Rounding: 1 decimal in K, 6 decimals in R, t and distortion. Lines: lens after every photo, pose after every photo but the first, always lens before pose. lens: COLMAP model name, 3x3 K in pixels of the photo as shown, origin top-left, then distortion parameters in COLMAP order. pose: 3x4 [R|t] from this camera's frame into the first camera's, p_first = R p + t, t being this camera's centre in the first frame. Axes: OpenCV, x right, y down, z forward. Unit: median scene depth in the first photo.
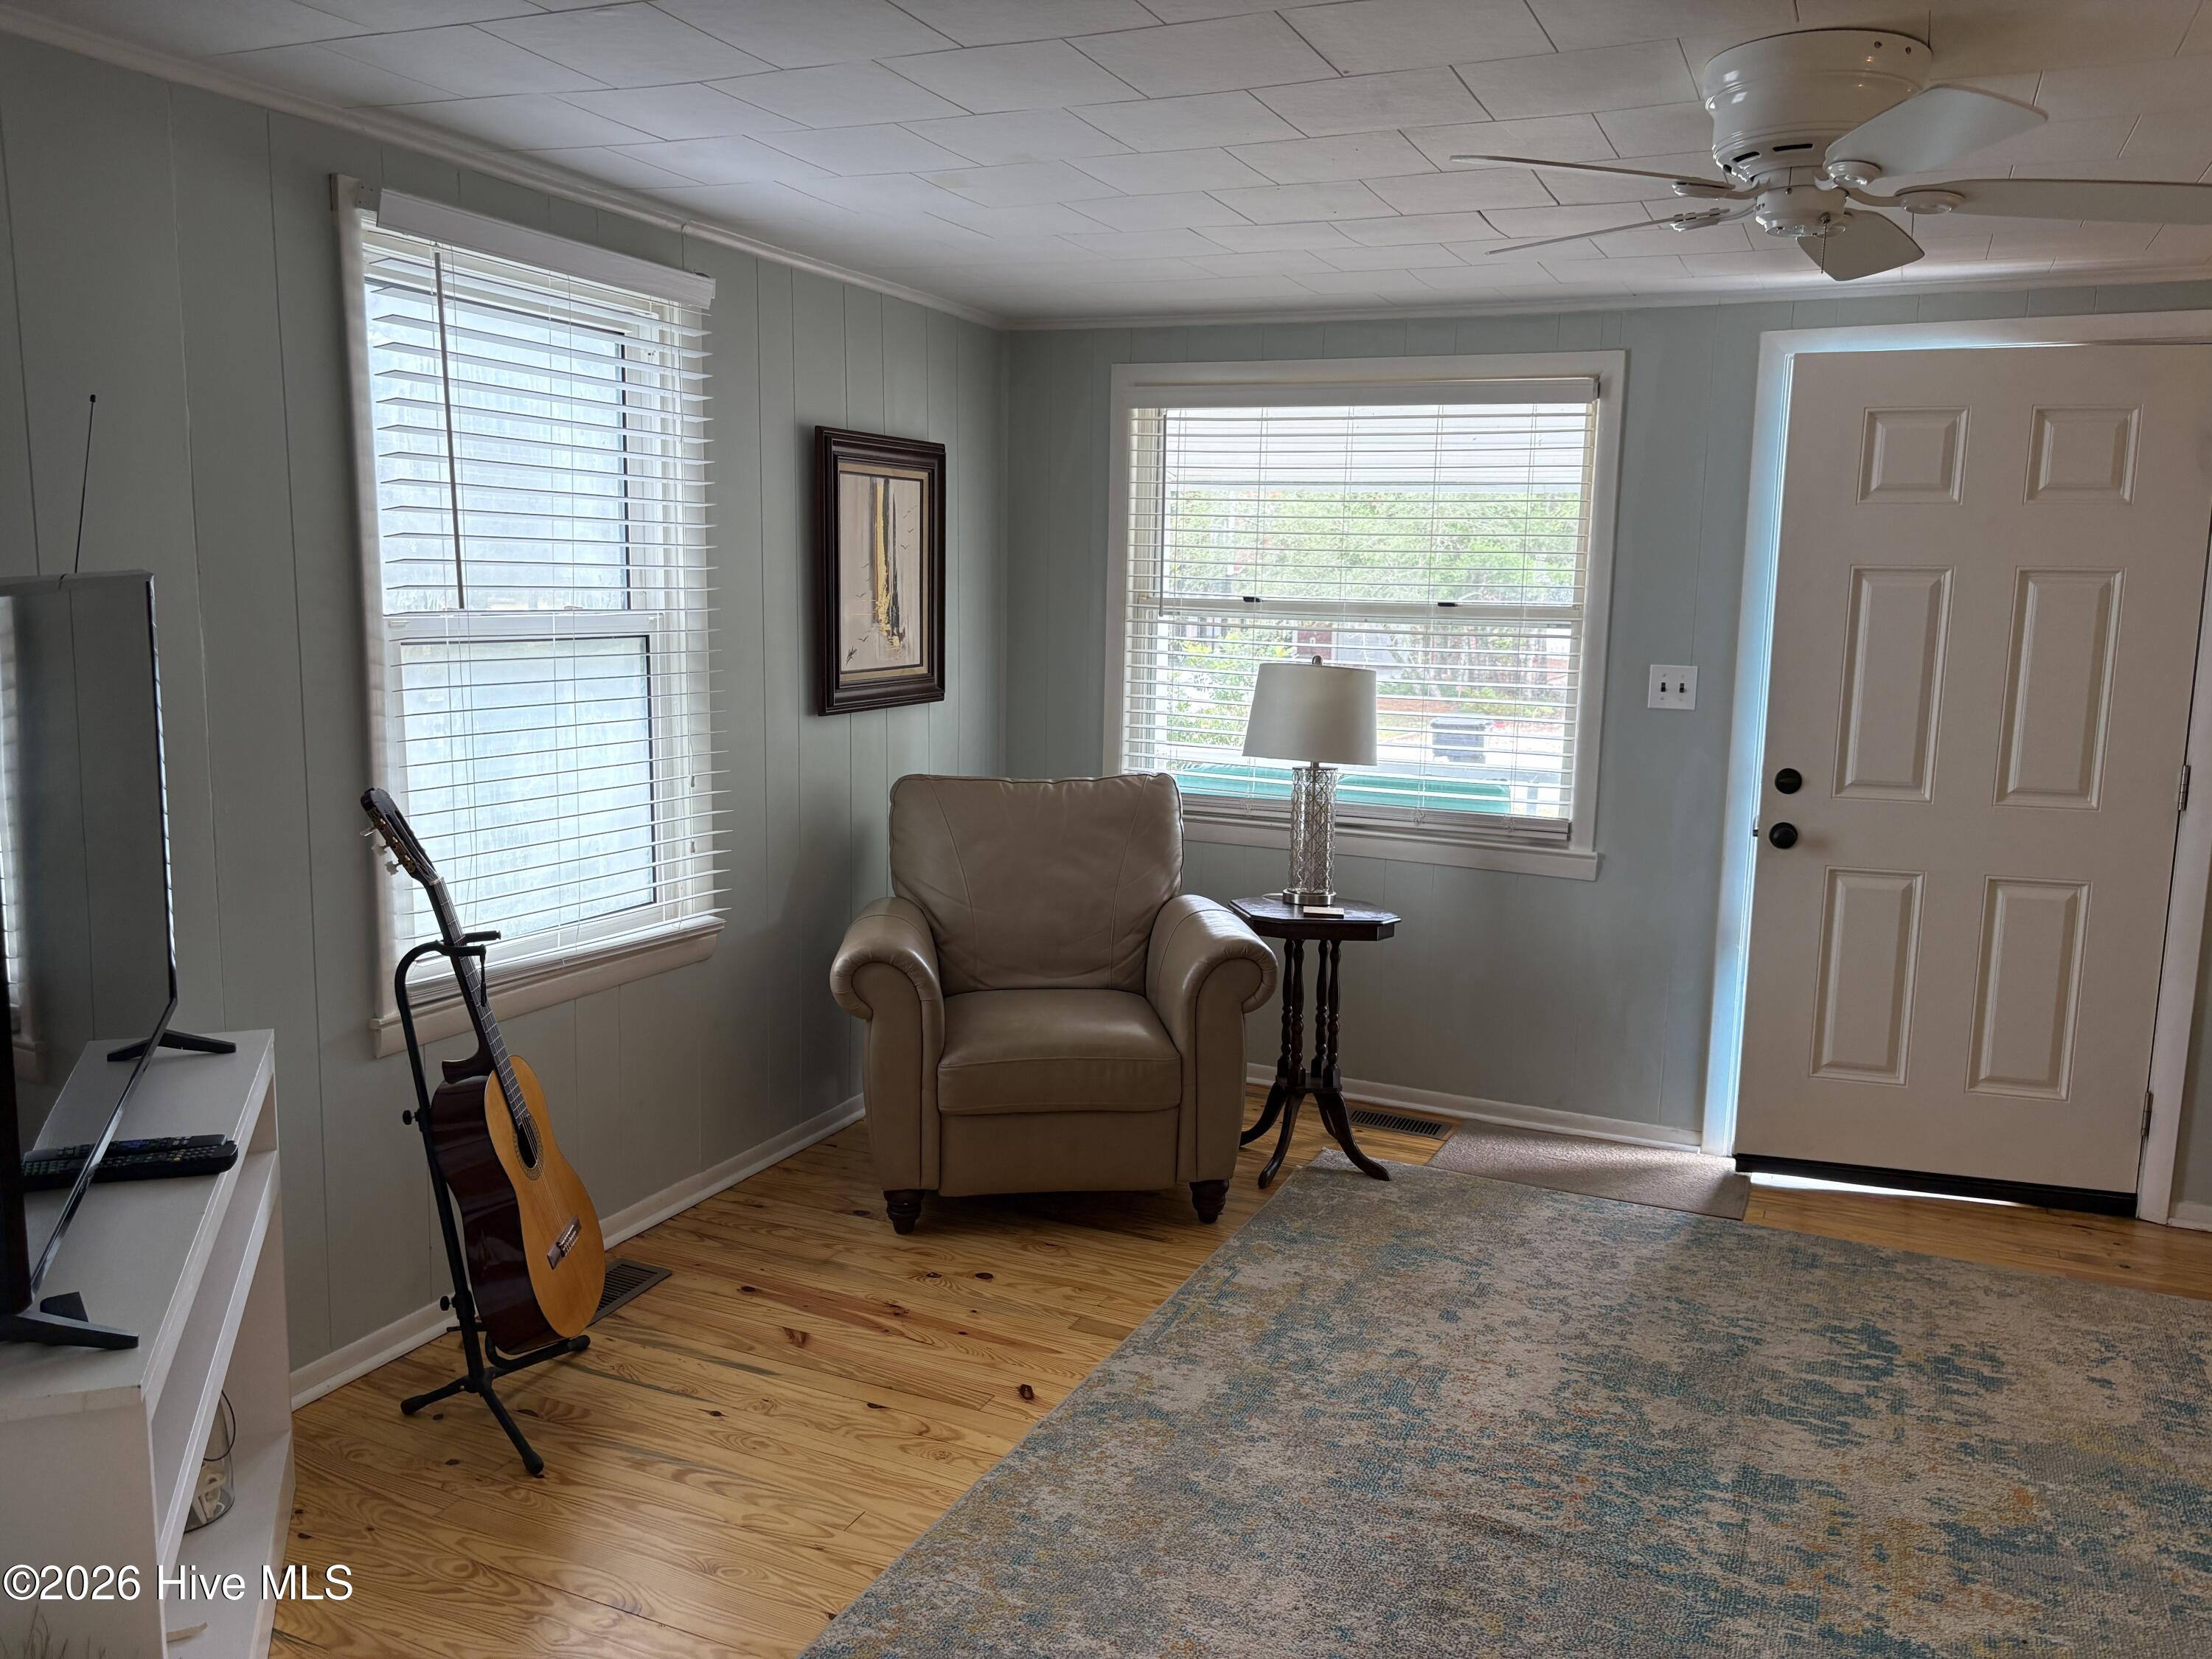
lens RADIAL K [[1678.6, 0, 1112.8], [0, 1678.6, 830.8], [0, 0, 1]] dist [0.054768, -0.067191]
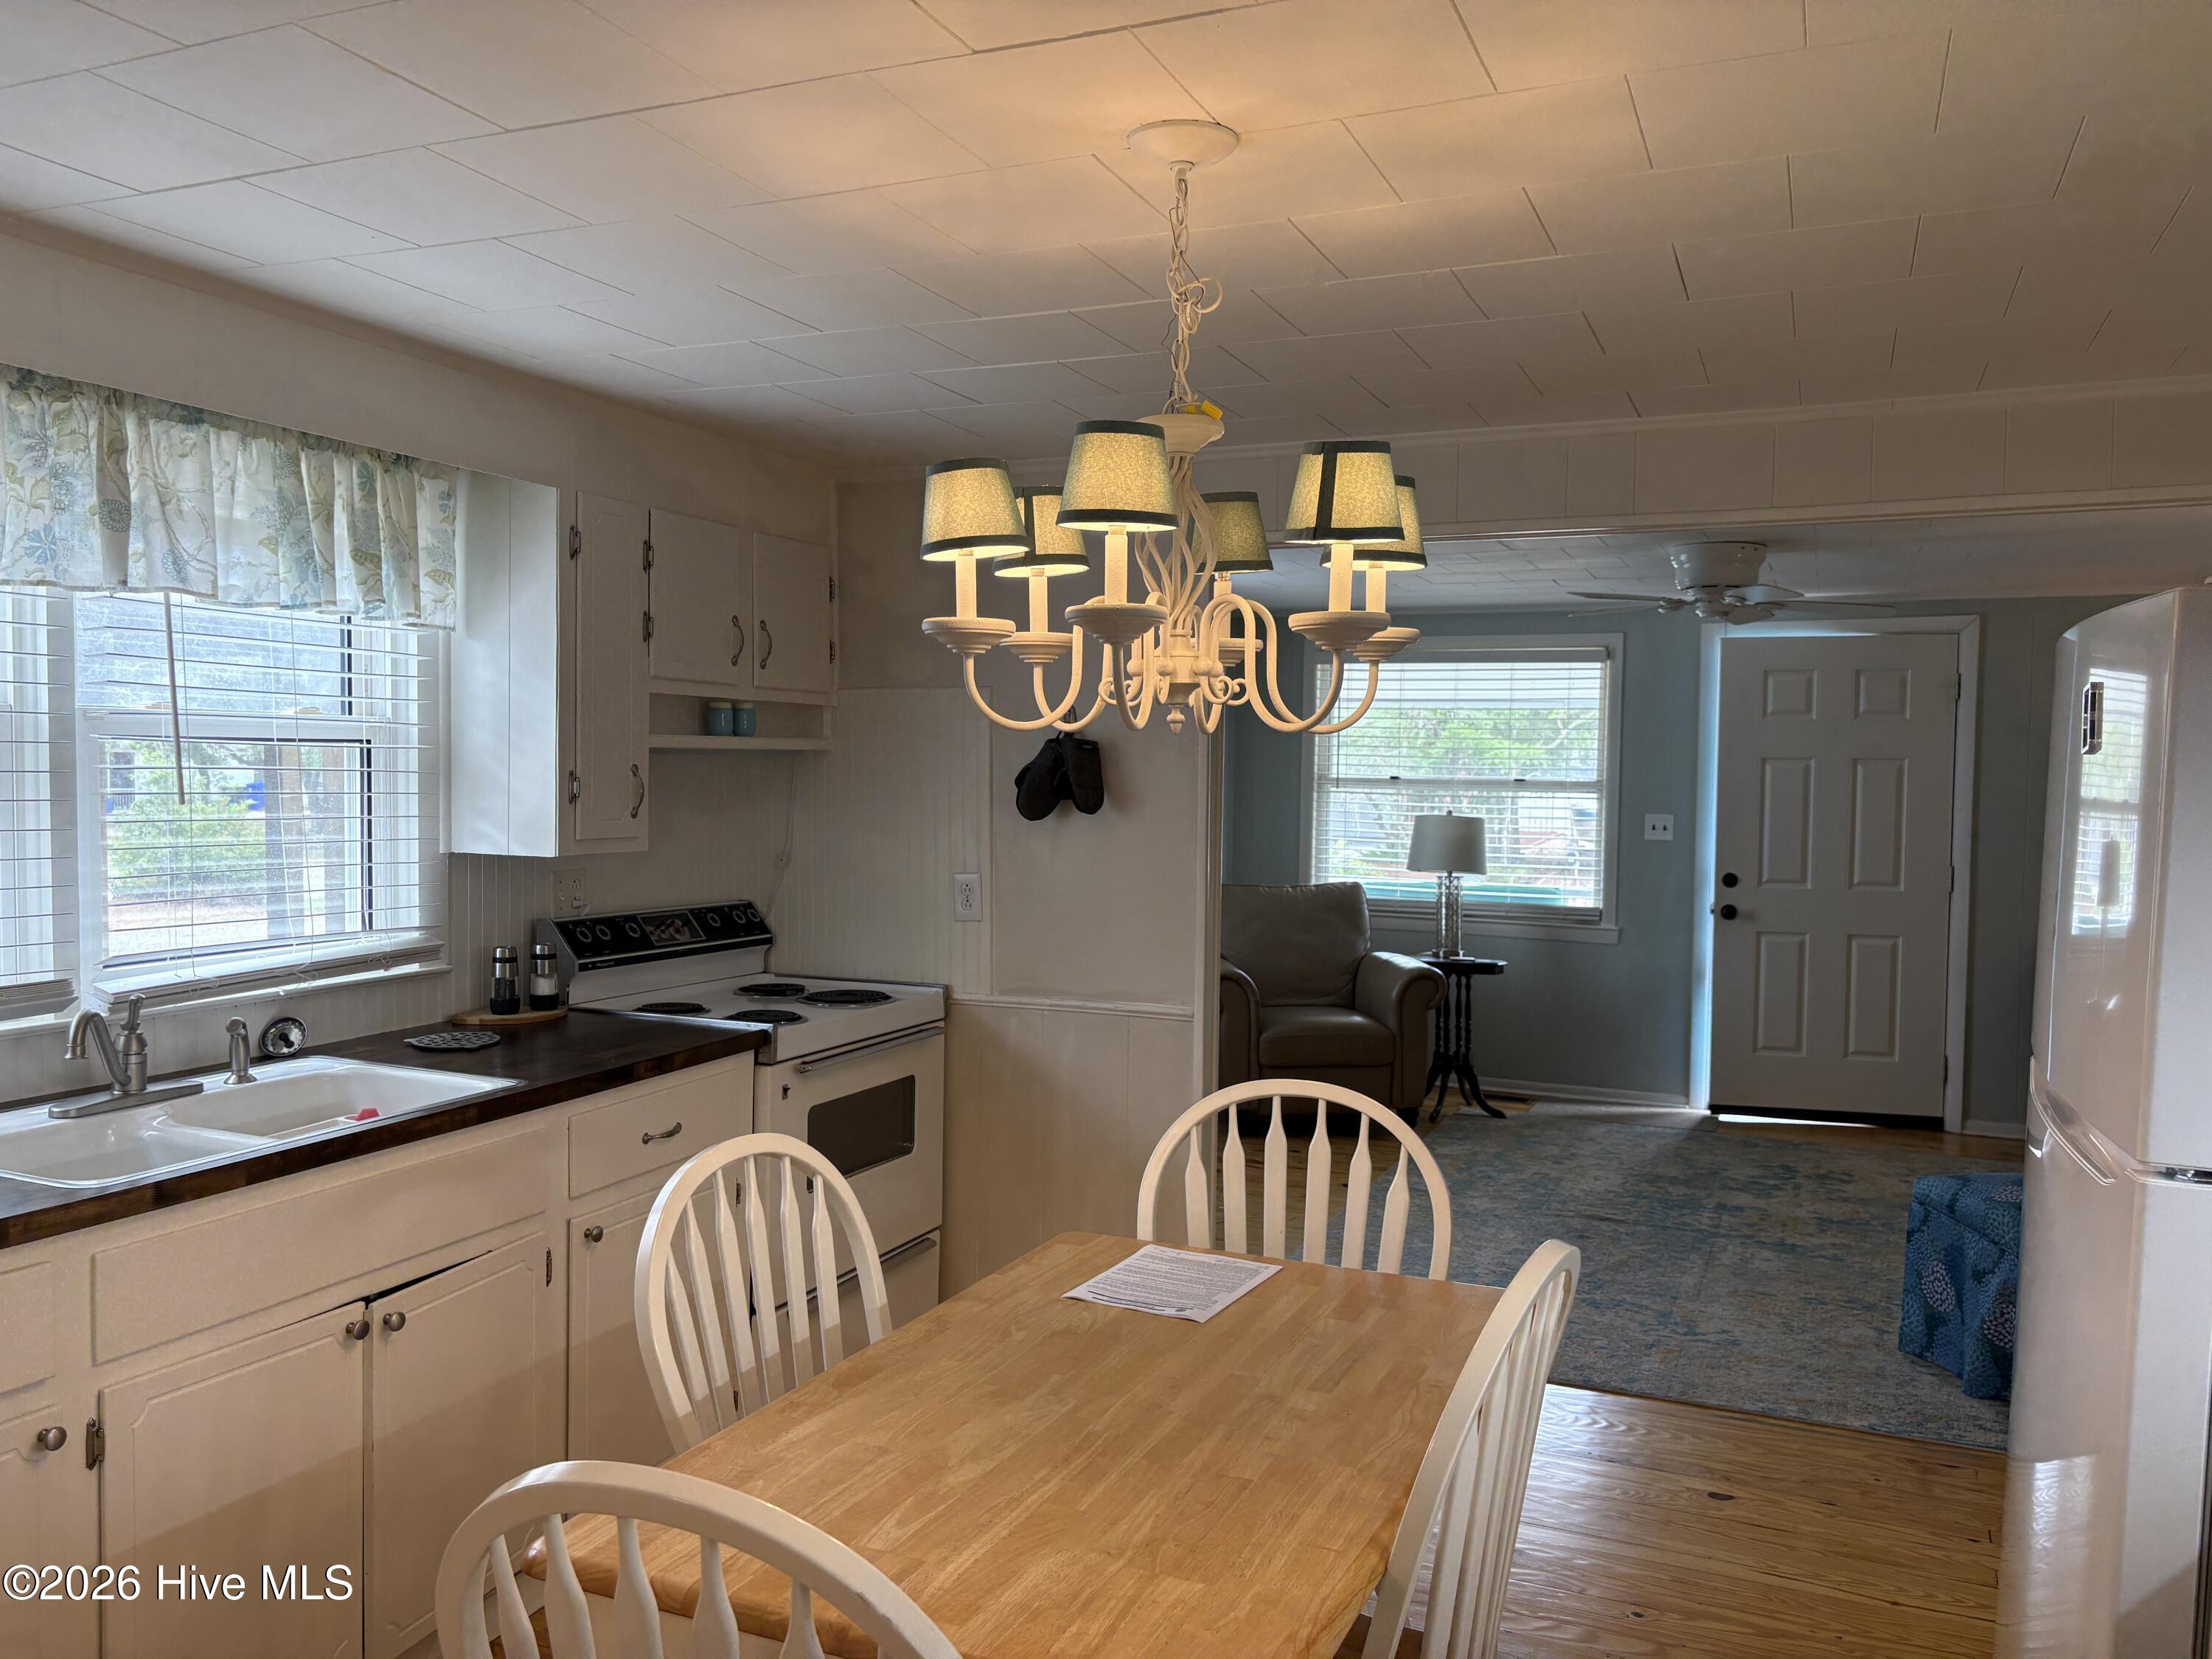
lens RADIAL K [[1678.6, 0, 1099.1], [0, 1678.6, 840.7], [0, 0, 1]] dist [0.054768, -0.067191]
pose [[0.999867, -0.009602, 0.013160, -0.269576], [0.010848, 0.995113, -0.098144, 0.094325], [-0.012153, 0.098274, 0.995085, -0.720836]]
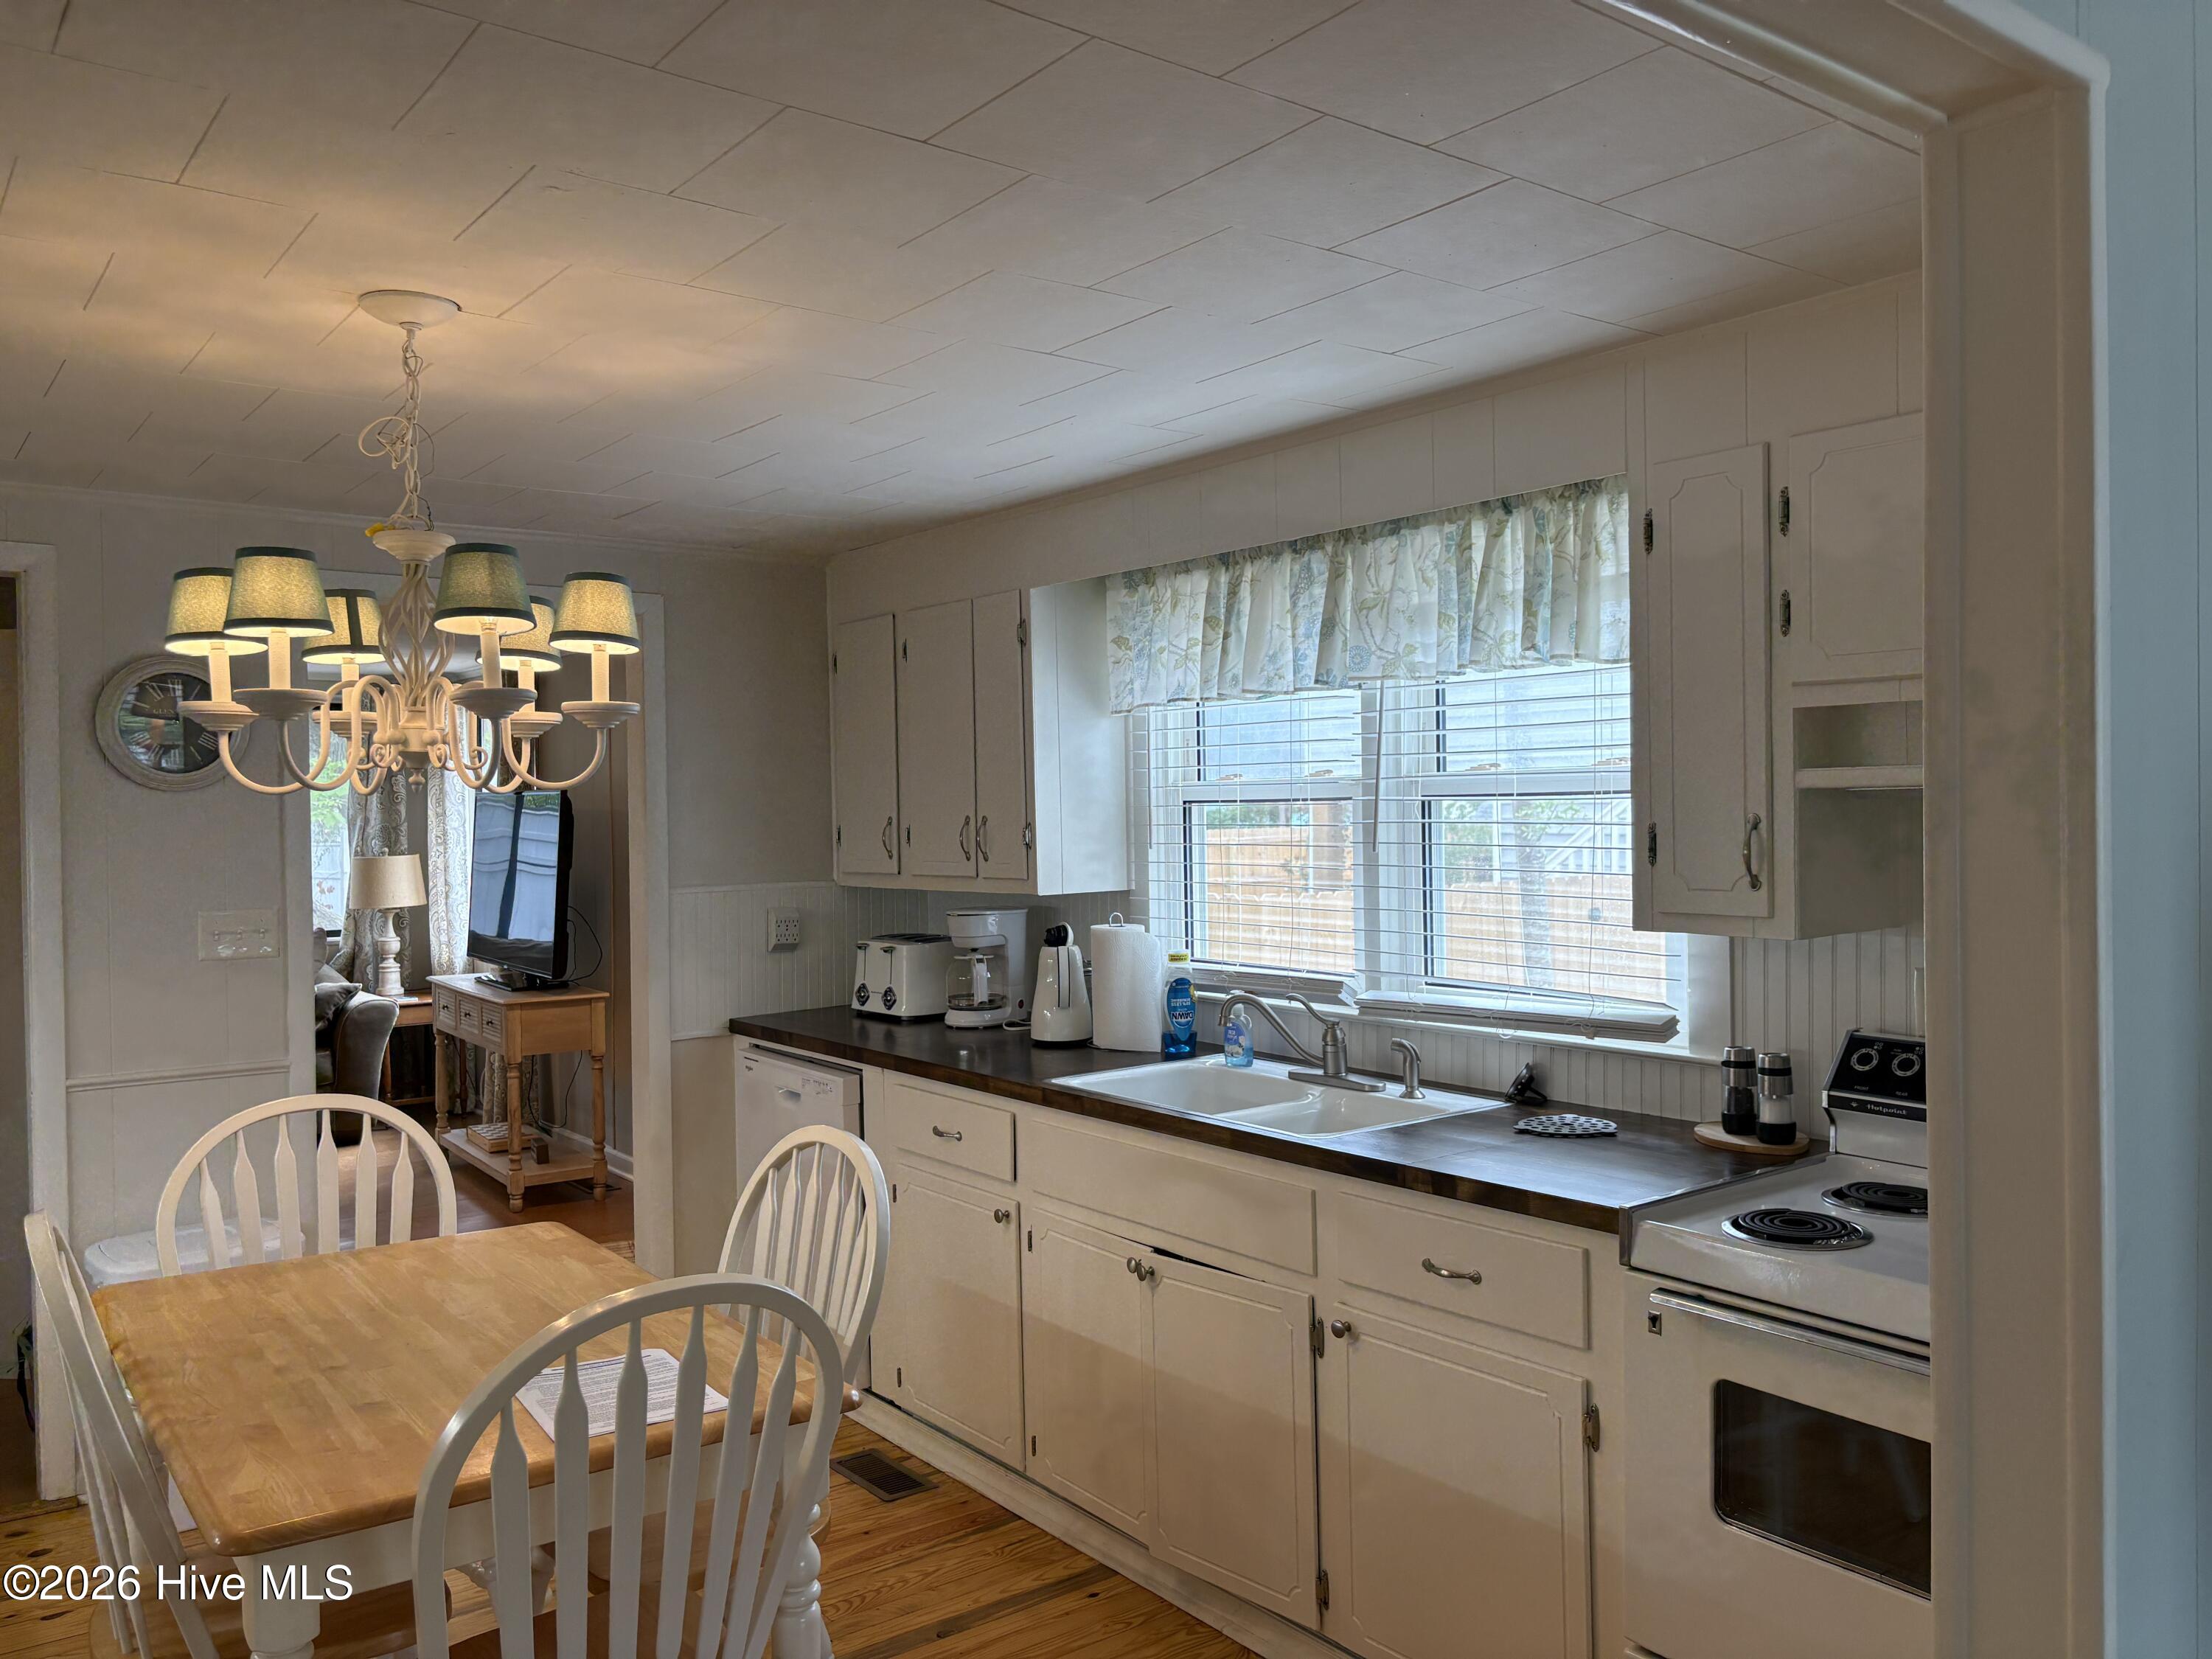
lens RADIAL K [[1678.6, 0, 1111.4], [0, 1678.6, 830.8], [0, 0, 1]] dist [0.054768, -0.067191]
pose [[-0.473602, -0.006014, -0.880718, 1.519982], [-0.127135, 0.989970, 0.061606, -0.453758], [0.871515, 0.141147, -0.469617, 3.309654]]
